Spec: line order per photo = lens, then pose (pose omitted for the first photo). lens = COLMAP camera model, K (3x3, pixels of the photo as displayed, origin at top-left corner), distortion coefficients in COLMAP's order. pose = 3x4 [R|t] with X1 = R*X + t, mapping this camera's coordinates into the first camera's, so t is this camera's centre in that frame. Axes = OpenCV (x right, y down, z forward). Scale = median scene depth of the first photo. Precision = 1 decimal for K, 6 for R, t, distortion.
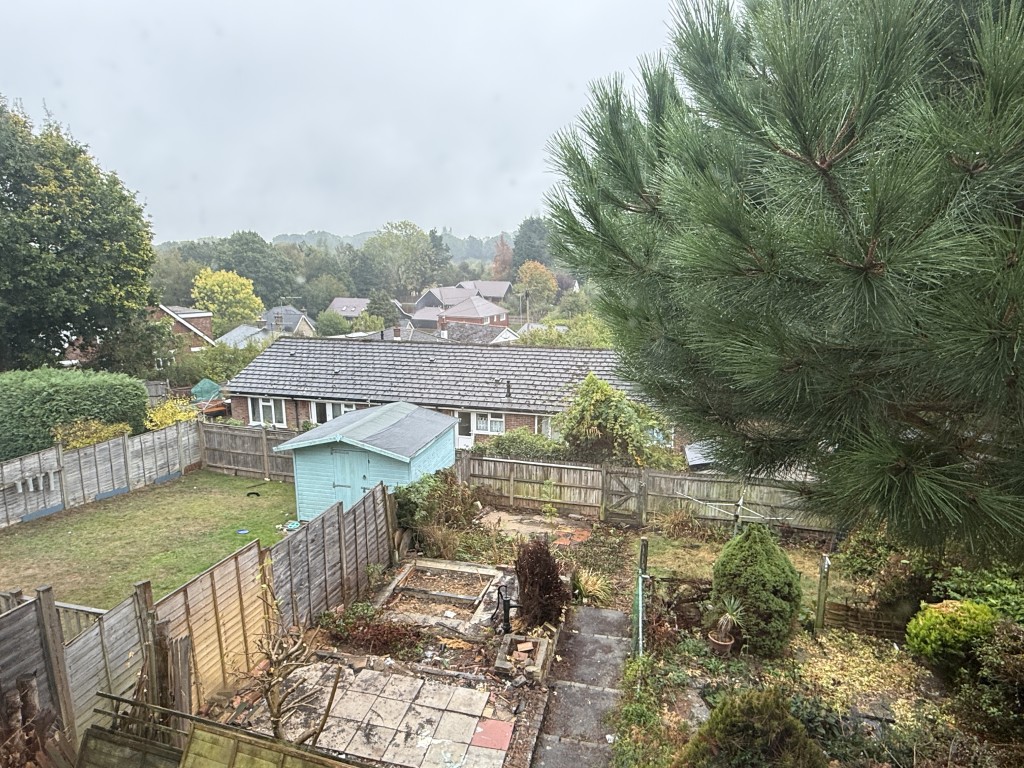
lens RADIAL K [[619.1, 0, 508.8], [0, 619.1, 382.6], [0, 0, 1]] dist [-0.001541, -0.001379]
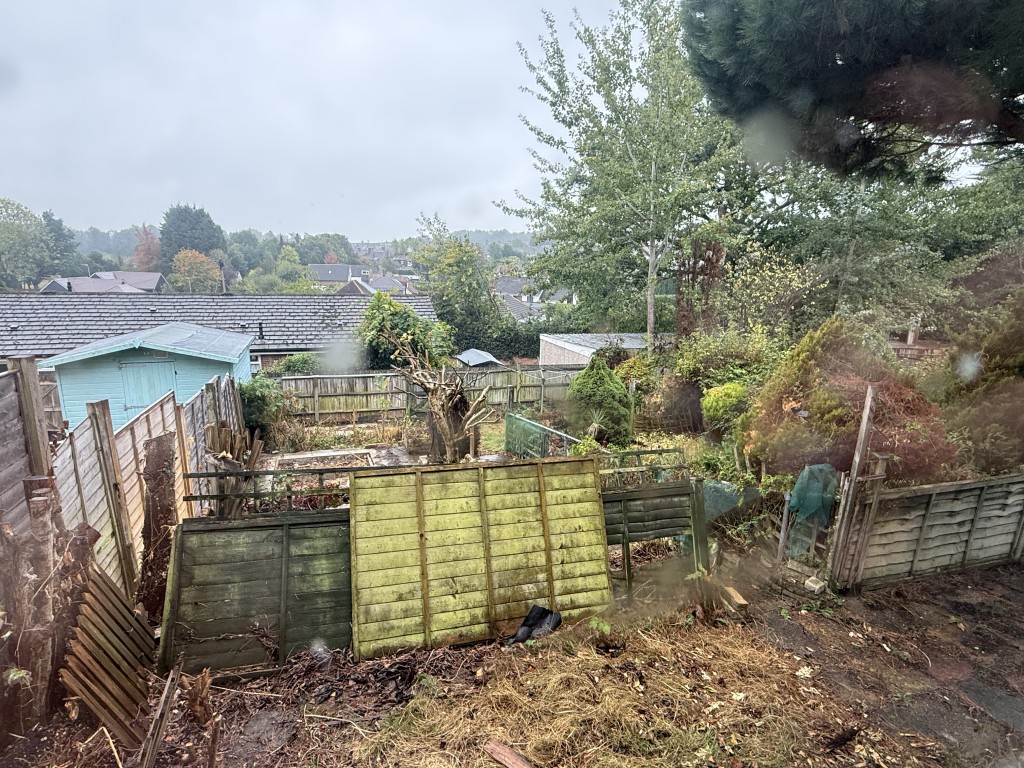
lens RADIAL K [[548.7, 0, 512.1], [0, 548.7, 382.7], [0, 0, 1]] dist [0.003935, -0.001313]
pose [[0.835417, -0.099289, 0.540573, -0.207670], [0.087981, 0.995023, 0.046791, 0.122351], [-0.542528, 0.008470, 0.839995, 0.082209]]
